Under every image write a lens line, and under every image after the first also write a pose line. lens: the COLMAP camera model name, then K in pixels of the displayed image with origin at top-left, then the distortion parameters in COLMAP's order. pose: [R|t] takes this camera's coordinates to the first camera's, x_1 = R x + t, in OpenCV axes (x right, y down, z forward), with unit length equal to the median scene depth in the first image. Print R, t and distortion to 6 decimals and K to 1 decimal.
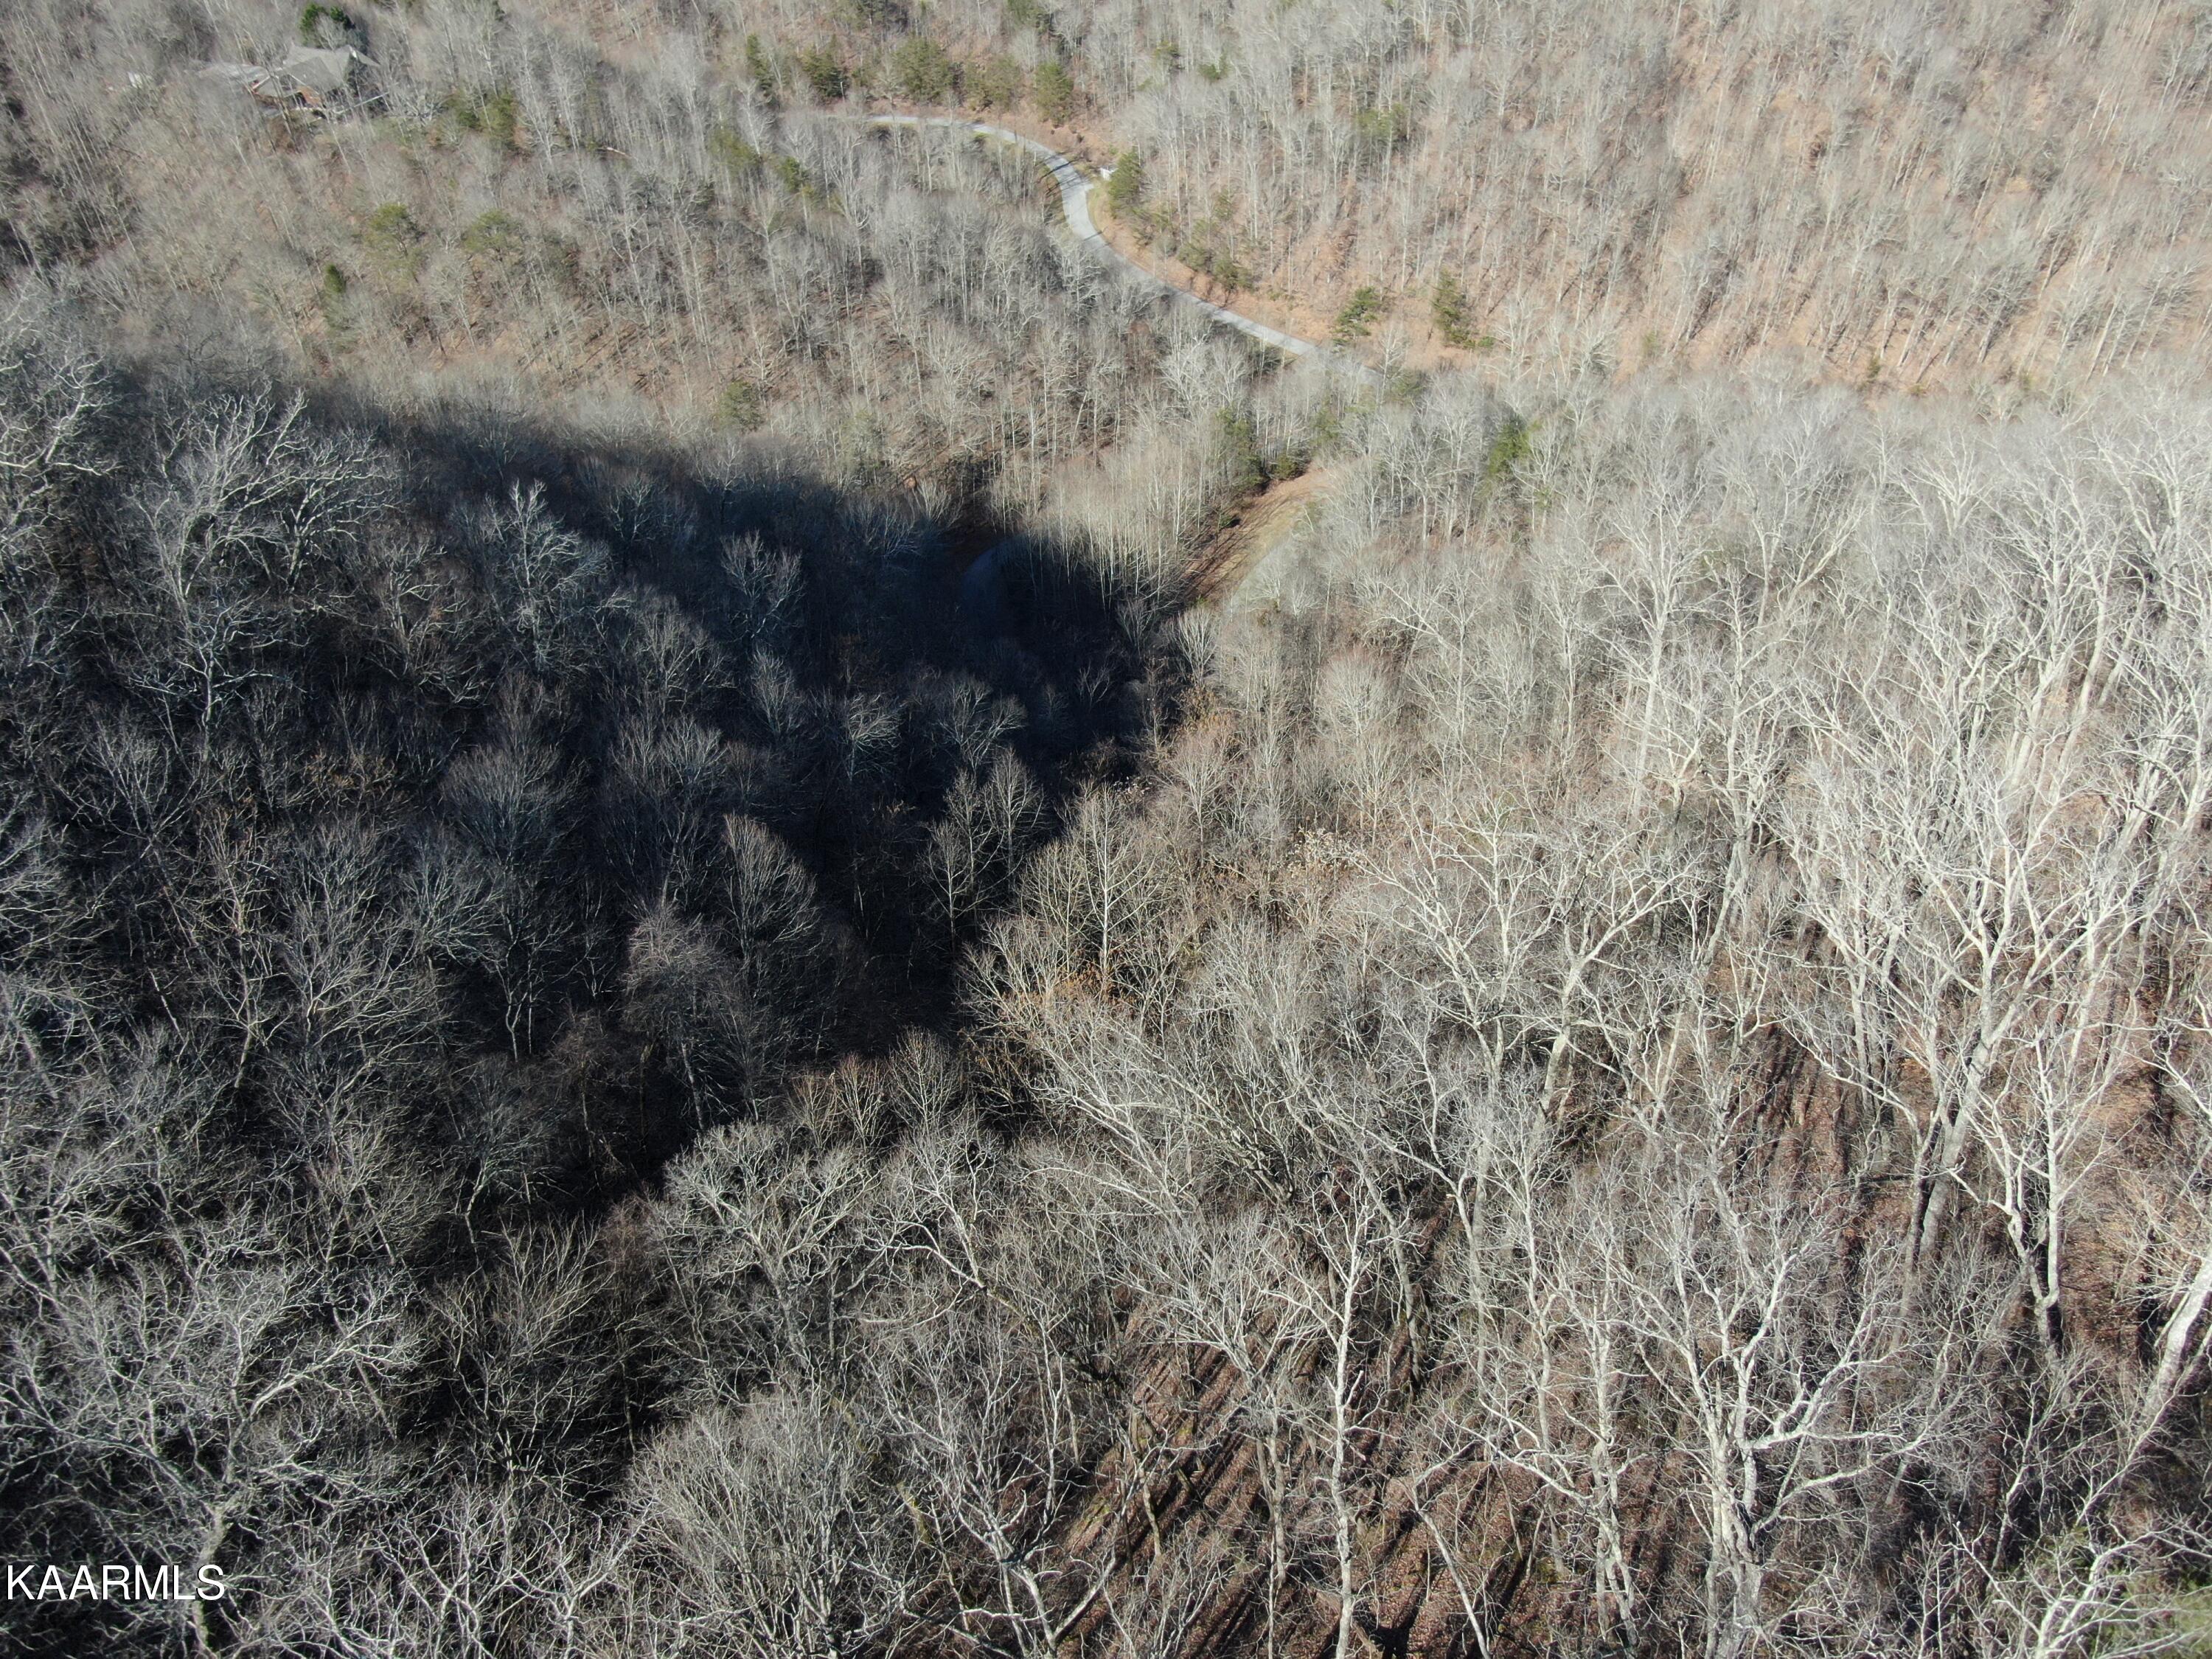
lens RADIAL K [[1591.8, 0, 1105.2], [0, 1591.8, 828.0], [0, 0, 1]] dist [-0.012717, -0.000812]
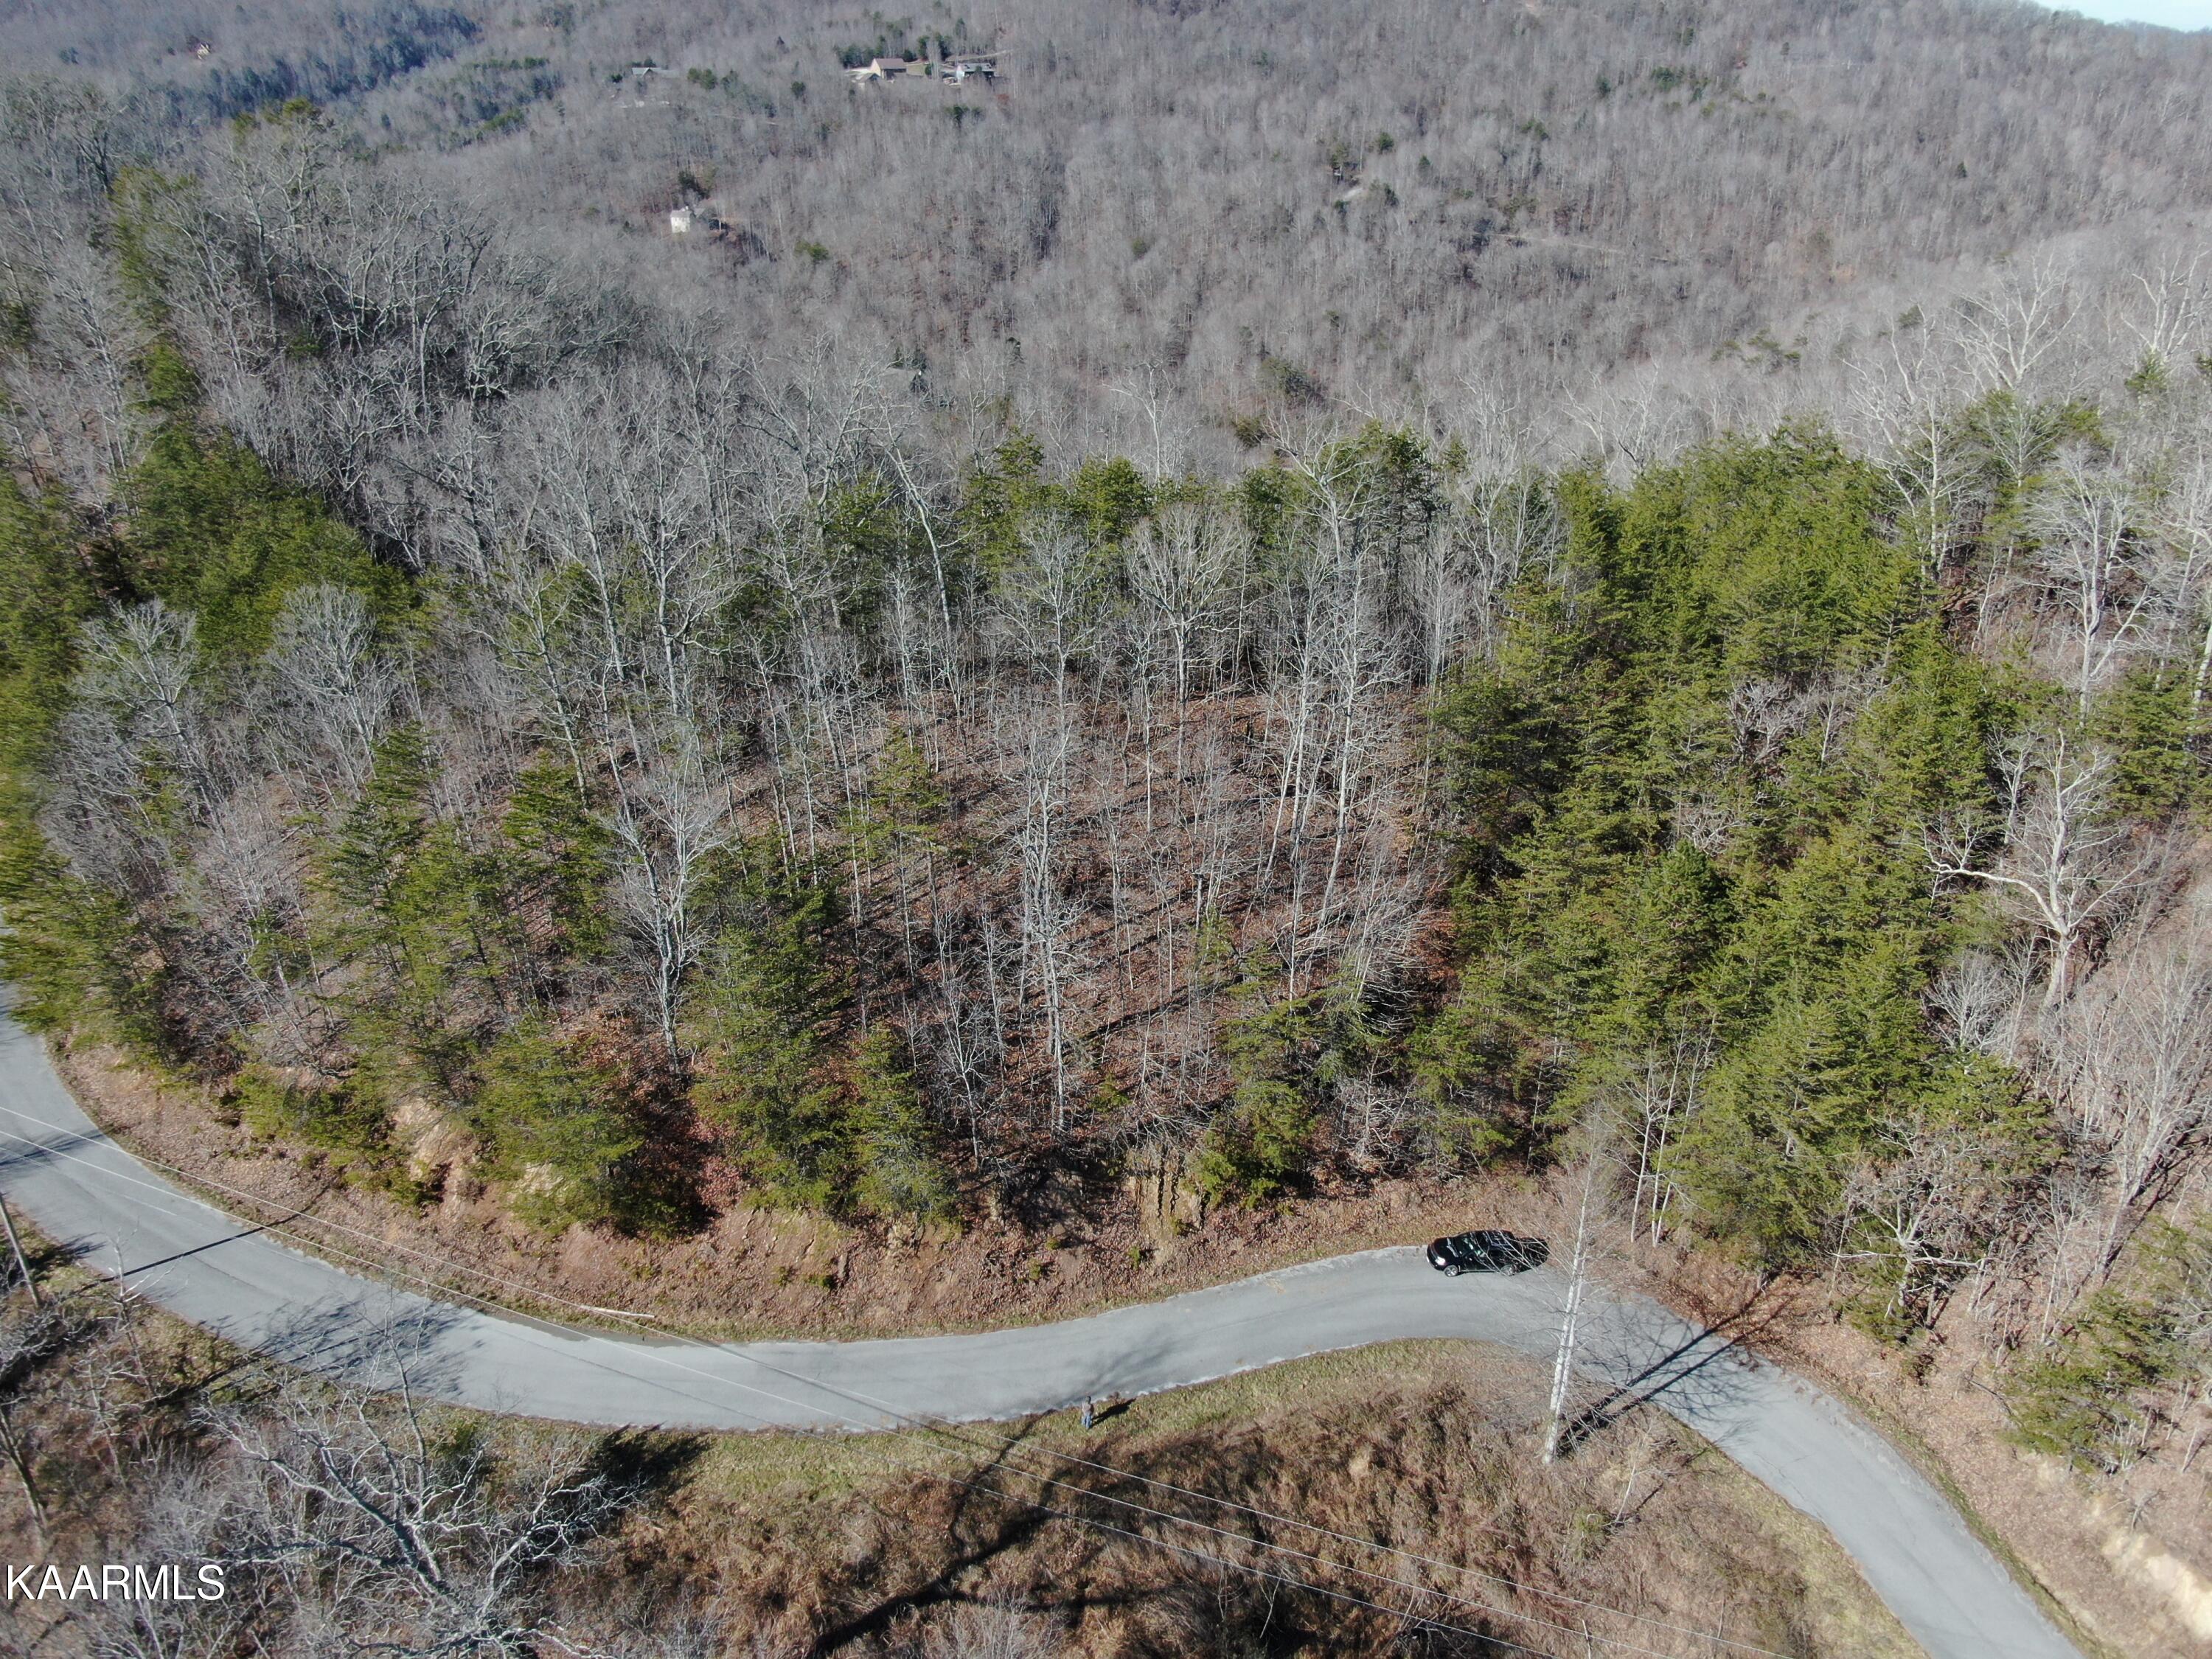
lens RADIAL K [[1591.8, 0, 1112.6], [0, 1591.8, 828.1], [0, 0, 1]] dist [-0.012717, -0.000812]
pose [[0.952151, 0.133742, -0.274813, 0.457369], [-0.201348, 0.950958, -0.234817, 0.645953], [0.229931, 0.278914, 0.932384, -0.627816]]
